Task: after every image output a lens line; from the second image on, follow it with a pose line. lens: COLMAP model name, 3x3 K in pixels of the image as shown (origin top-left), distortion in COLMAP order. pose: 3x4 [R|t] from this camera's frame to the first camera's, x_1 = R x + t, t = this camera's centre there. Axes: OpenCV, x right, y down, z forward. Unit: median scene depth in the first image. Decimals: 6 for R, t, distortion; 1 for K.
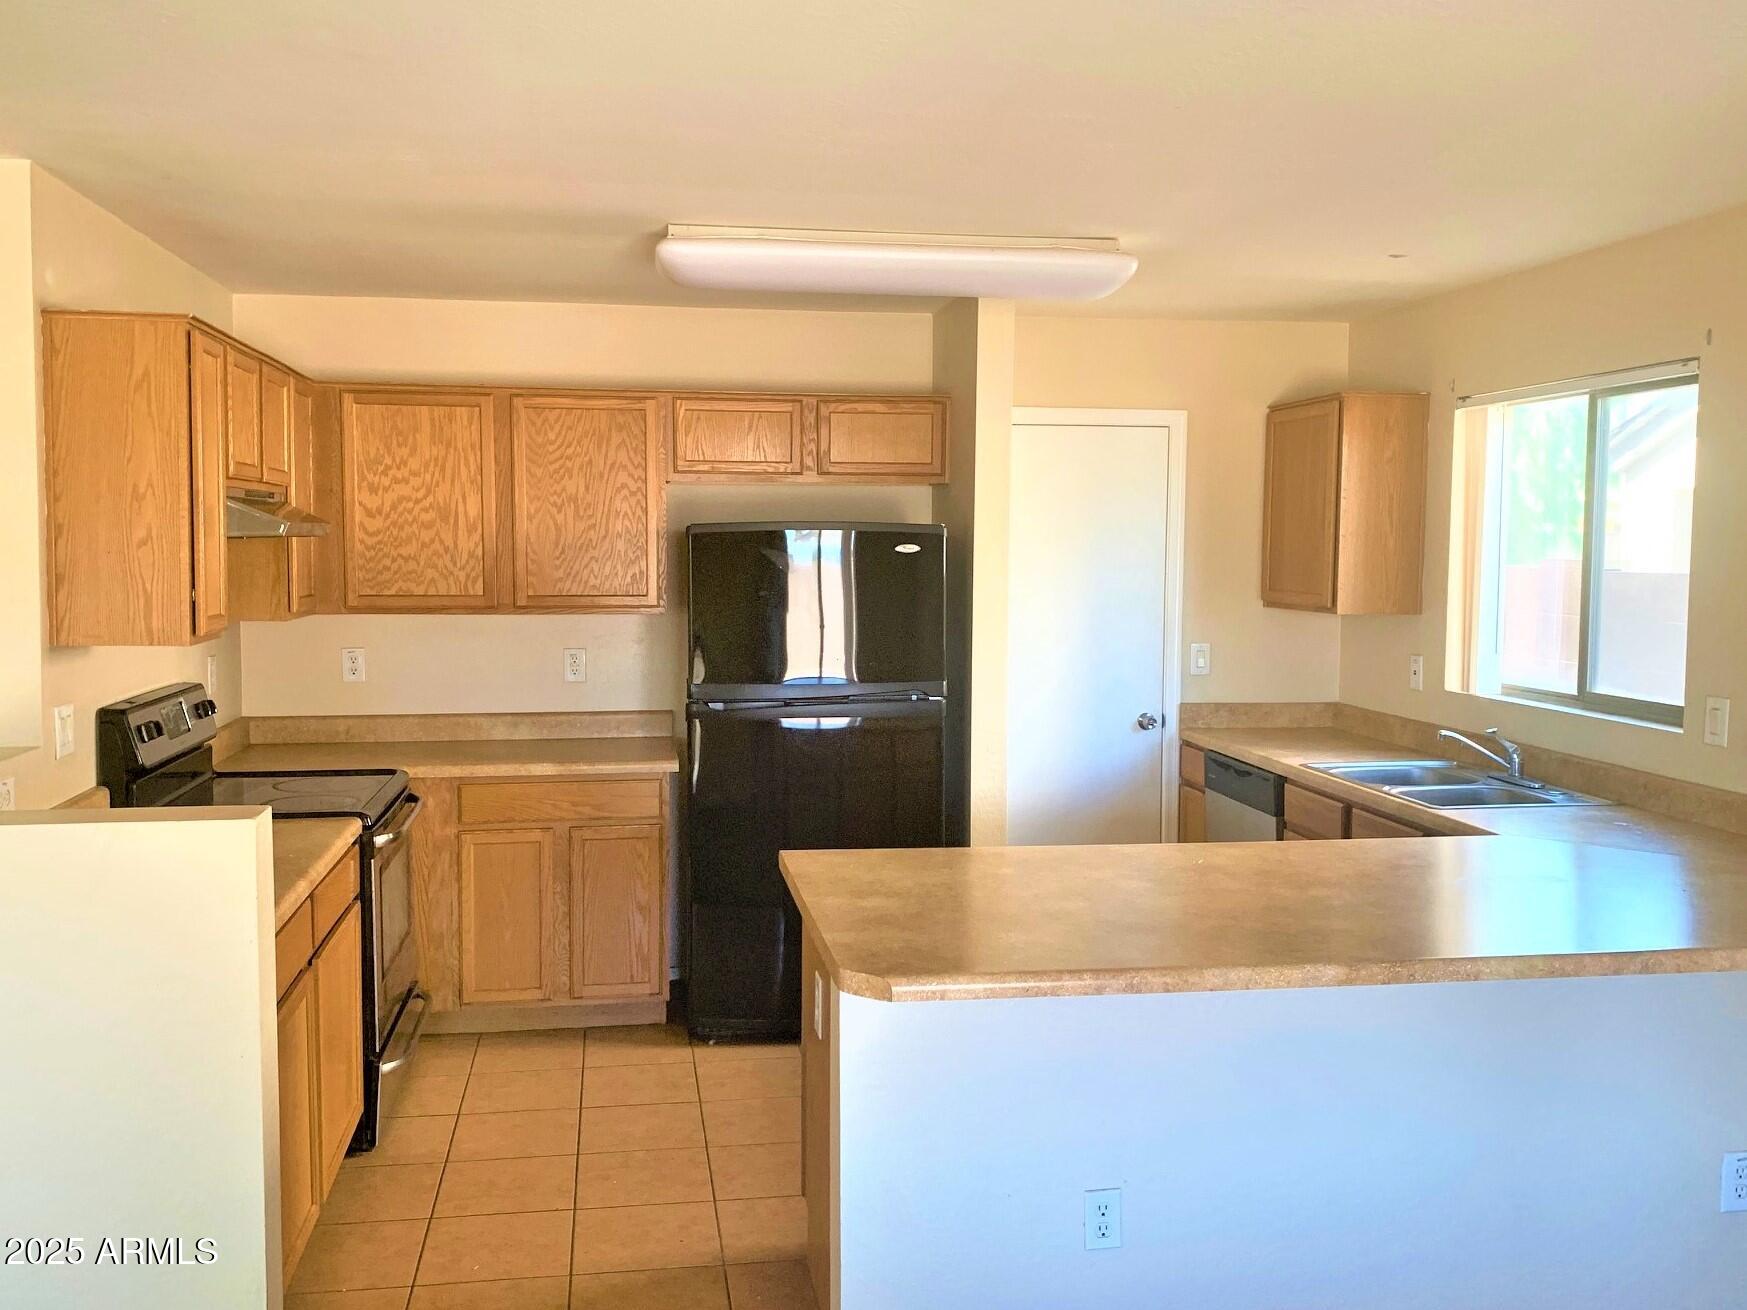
lens RADIAL K [[1534.2, 0, 873.5], [0, 1534.2, 655.0], [0, 0, 1]] dist [0.115102, -0.305799]
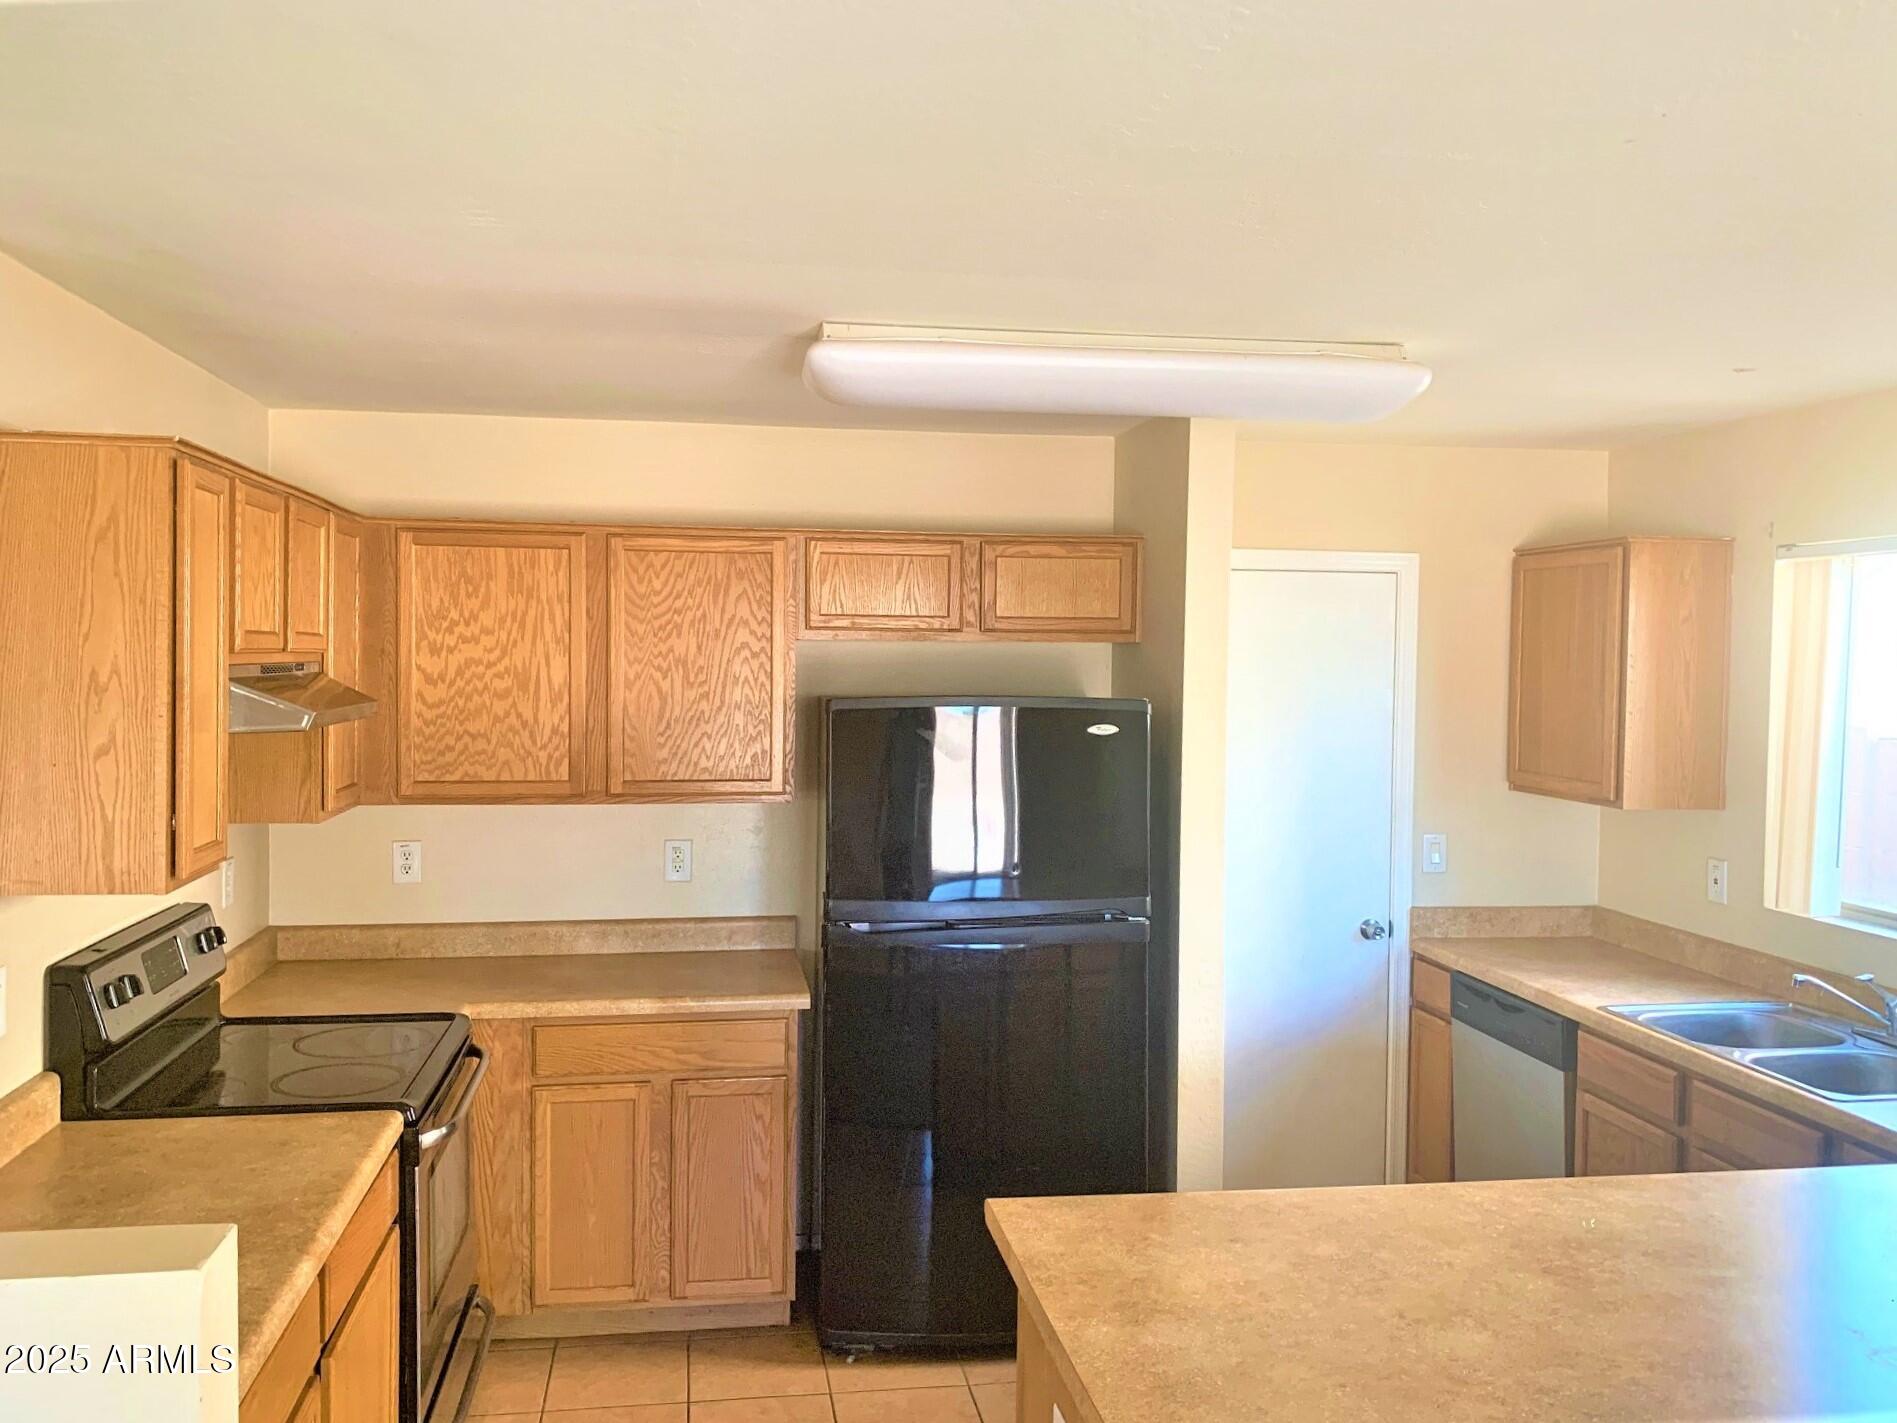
lens RADIAL K [[1546.8, 0, 948.5], [0, 1546.8, 711.5], [0, 0, 1]] dist [0.086606, -0.195808]
pose [[0.999968, 0.007238, -0.003344, -0.053156], [-0.007361, 0.999233, -0.038463, -0.045948], [0.003063, 0.038487, 0.999254, 0.192386]]
